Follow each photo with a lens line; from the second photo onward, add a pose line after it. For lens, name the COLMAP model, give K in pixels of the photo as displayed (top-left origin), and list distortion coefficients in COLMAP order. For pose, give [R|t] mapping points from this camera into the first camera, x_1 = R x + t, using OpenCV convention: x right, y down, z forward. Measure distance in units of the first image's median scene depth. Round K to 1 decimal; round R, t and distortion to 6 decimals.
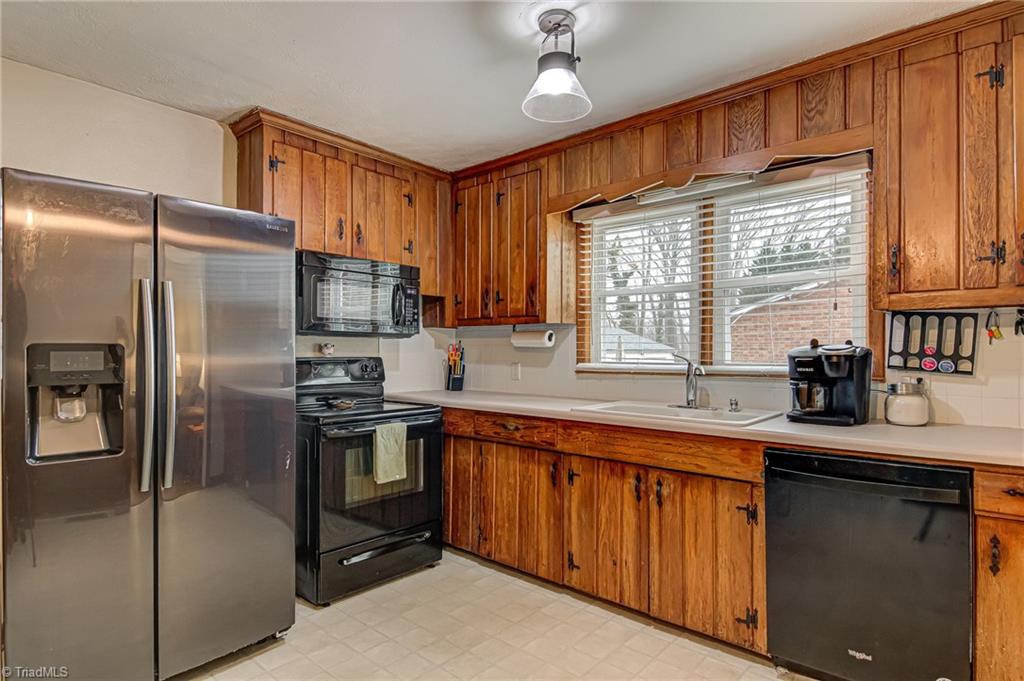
lens RADIAL K [[539.8, 0, 509.5], [0, 539.8, 343.2], [0, 0, 1]] dist [0.021761, -0.017514]
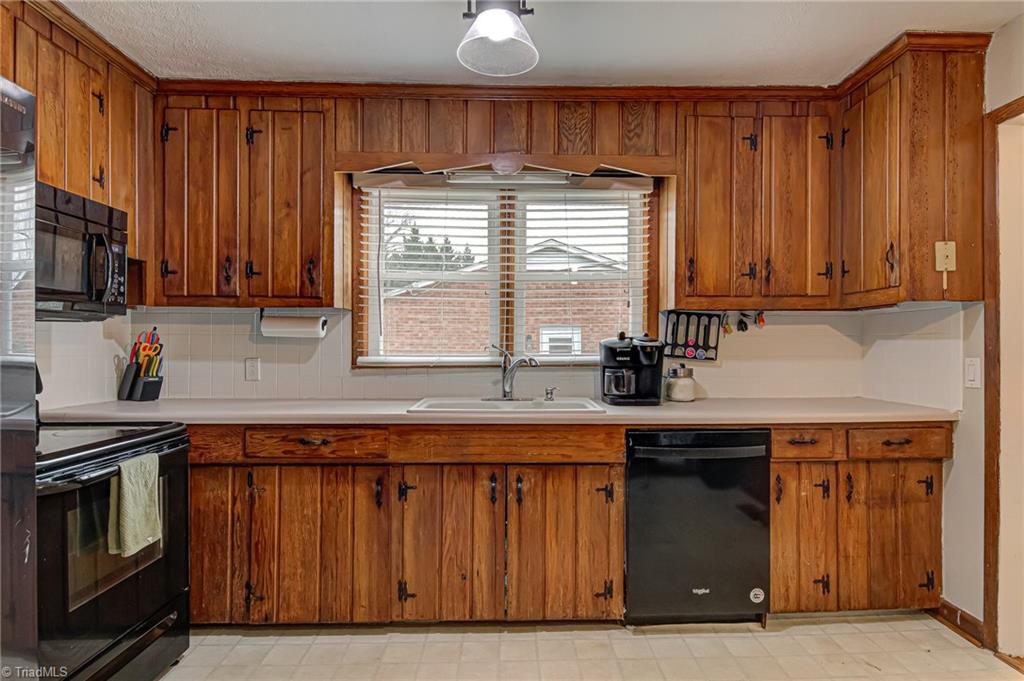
lens RADIAL K [[570.0, 0, 512.0], [0, 570.0, 340.5], [0, 0, 1]] dist [0.022746, -0.022863]
pose [[0.738088, 0.004180, 0.674691, -0.355235], [-0.010424, 0.999932, 0.005209, 0.005705], [-0.674624, -0.010877, 0.738081, 0.225286]]
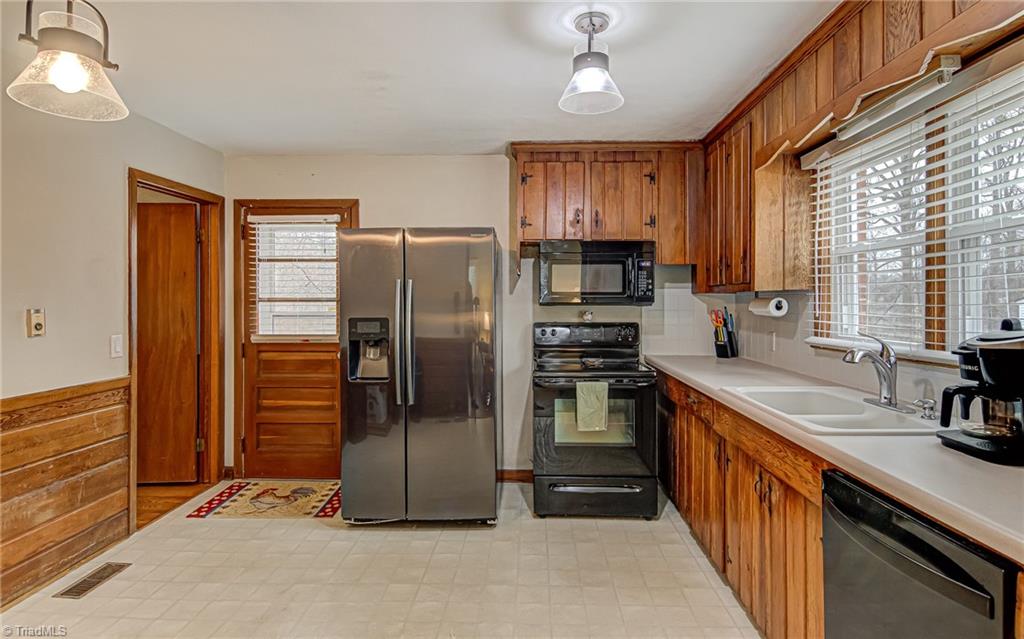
lens RADIAL K [[521.3, 0, 515.9], [0, 521.3, 297.6], [0, 0, 1]] dist [0.000928, 0.000116]
pose [[0.643128, -0.012640, -0.765654, 0.551982], [0.015033, 0.999879, -0.003880, -0.033040], [0.765611, -0.009014, 0.643241, 0.152793]]
